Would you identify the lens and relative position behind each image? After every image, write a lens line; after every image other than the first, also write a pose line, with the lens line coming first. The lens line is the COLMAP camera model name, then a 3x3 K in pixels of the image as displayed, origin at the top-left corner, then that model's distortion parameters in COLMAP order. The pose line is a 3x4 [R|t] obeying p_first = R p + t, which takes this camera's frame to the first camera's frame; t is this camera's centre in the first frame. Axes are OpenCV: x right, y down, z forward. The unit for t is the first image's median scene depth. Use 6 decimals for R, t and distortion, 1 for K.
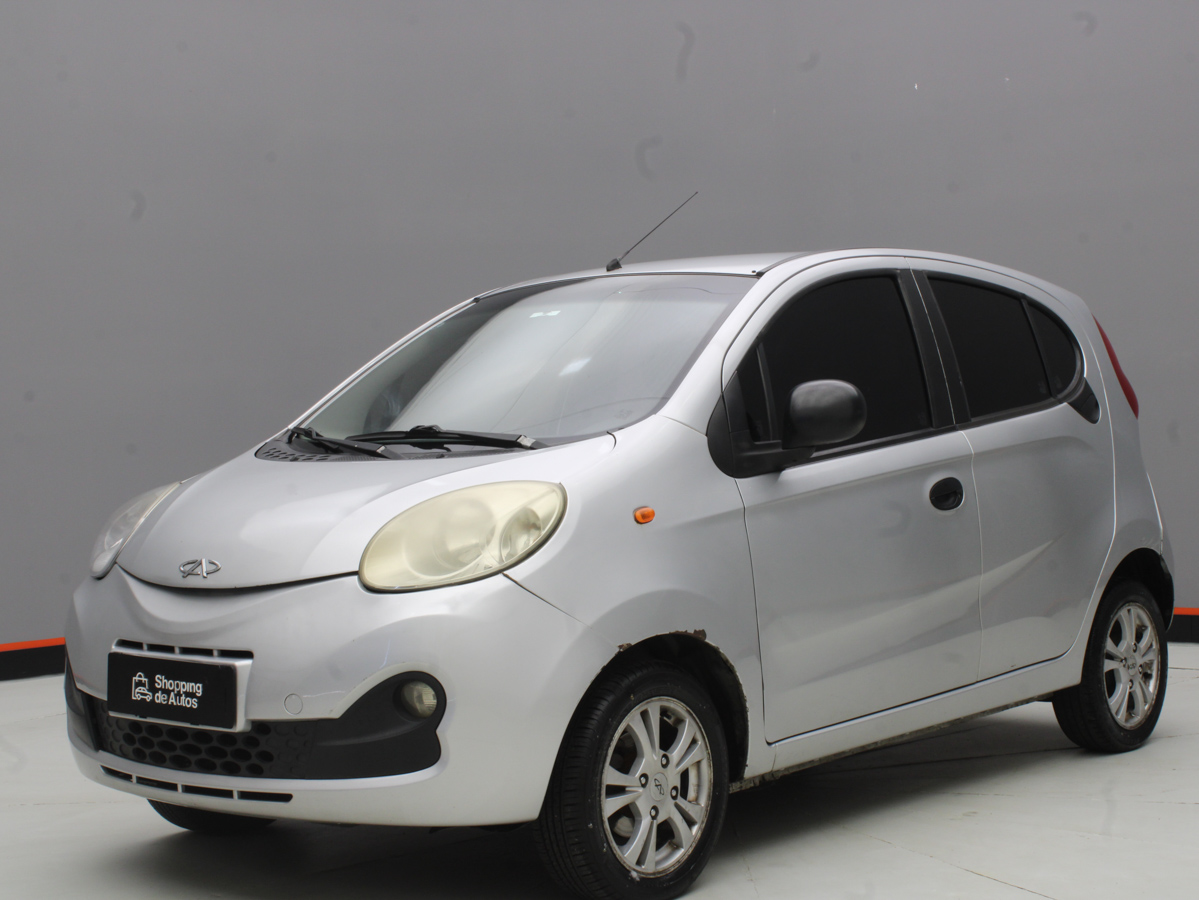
lens RADIAL K [[2028.4, 0, 601.6], [0, 2028.4, 448.5], [0, 0, 1]] dist [-0.081445, 0.000000]
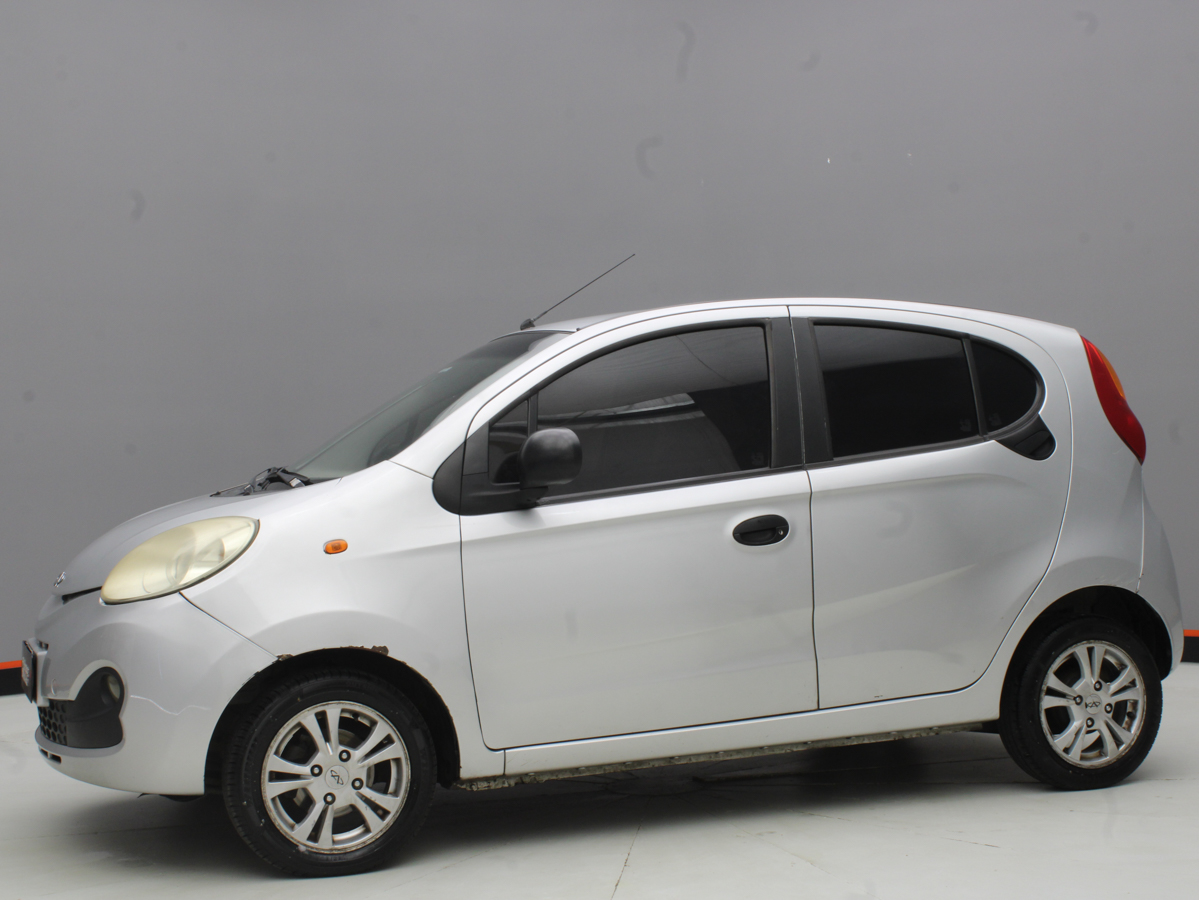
lens RADIAL K [[1881.7, 0, 622.8], [0, 1881.7, 459.3], [0, 0, 1]] dist [-0.078091, 0.000000]
pose [[0.886517, -0.001365, -0.462694, 0.680340], [0.001226, 0.999999, -0.000602, -0.017416], [0.462695, -0.000034, 0.886518, 0.108115]]
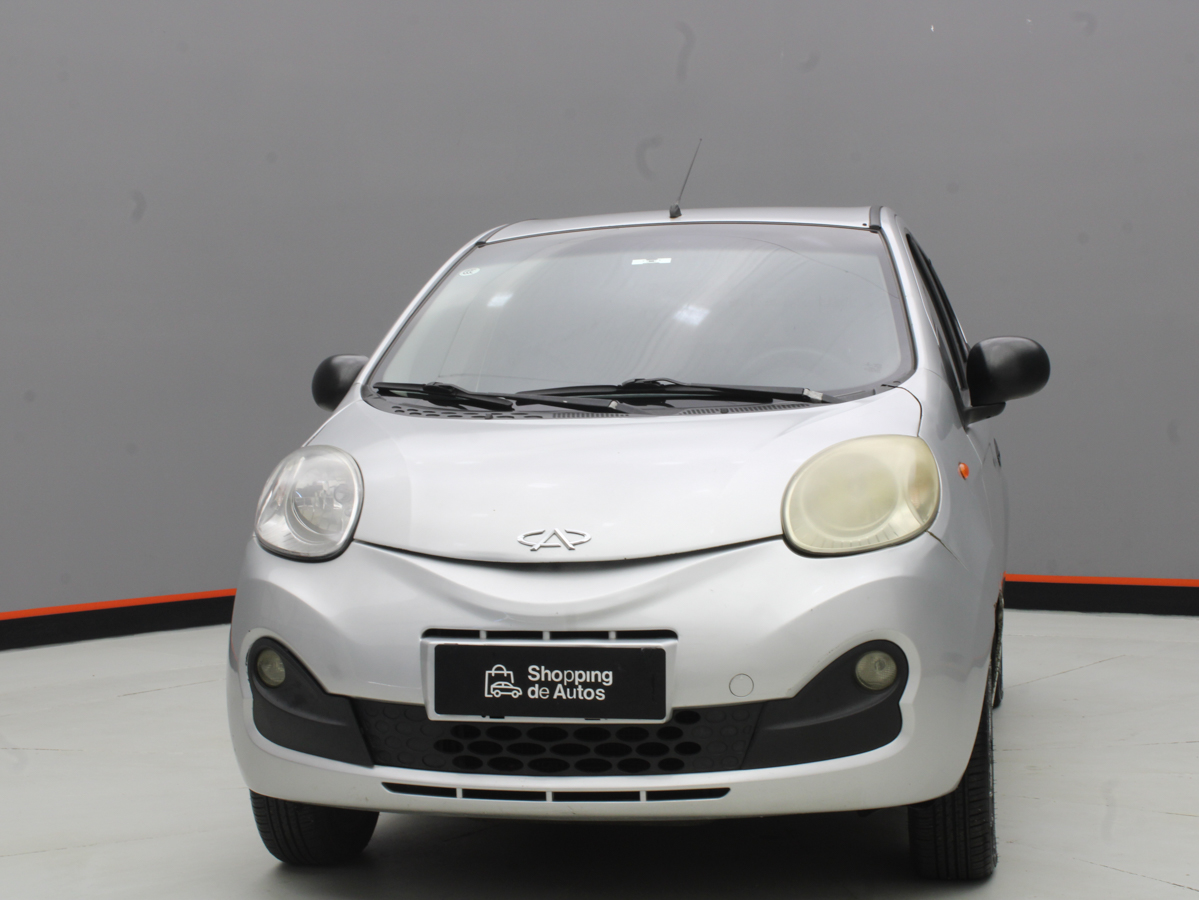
lens RADIAL K [[2139.8, 0, 591.7], [0, 2139.8, 451.3], [0, 0, 1]] dist [-0.066544, 0.000000]
pose [[0.879488, -0.008723, 0.475841, -0.620508], [0.006413, 0.999958, 0.006479, 0.016078], [-0.475878, -0.002647, 0.879508, 0.194102]]
